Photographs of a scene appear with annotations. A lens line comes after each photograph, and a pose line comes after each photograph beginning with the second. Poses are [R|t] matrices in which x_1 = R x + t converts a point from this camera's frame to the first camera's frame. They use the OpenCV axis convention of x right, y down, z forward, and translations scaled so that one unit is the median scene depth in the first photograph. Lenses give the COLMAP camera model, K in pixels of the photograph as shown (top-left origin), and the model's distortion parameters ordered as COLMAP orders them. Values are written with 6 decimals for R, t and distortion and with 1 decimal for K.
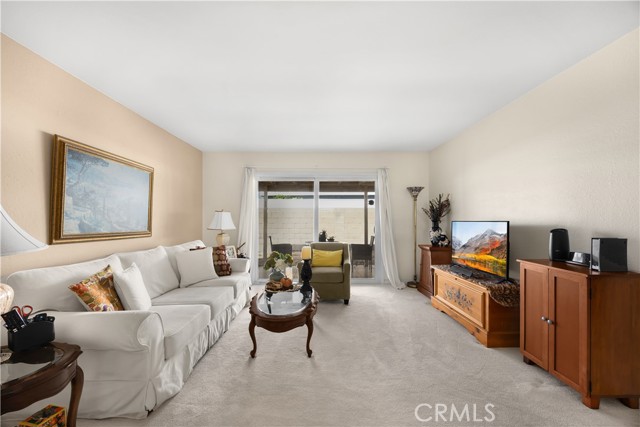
lens RADIAL K [[245.3, 0, 319.2], [0, 245.3, 216.6], [0, 0, 1]] dist [0.000843, 0.000058]
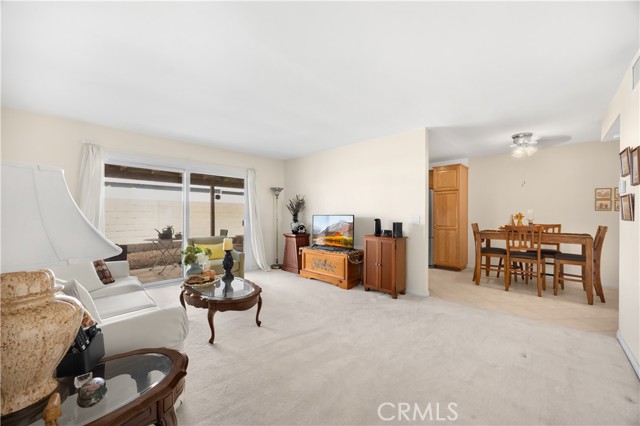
lens RADIAL K [[245.3, 0, 319.2], [0, 245.3, 216.1], [0, 0, 1]] dist [0.000843, 0.000058]
pose [[0.710675, -0.002883, 0.703514, -0.510378], [-0.011345, 0.999815, 0.015558, 0.002167], [-0.703429, -0.019038, 0.710511, -0.043204]]
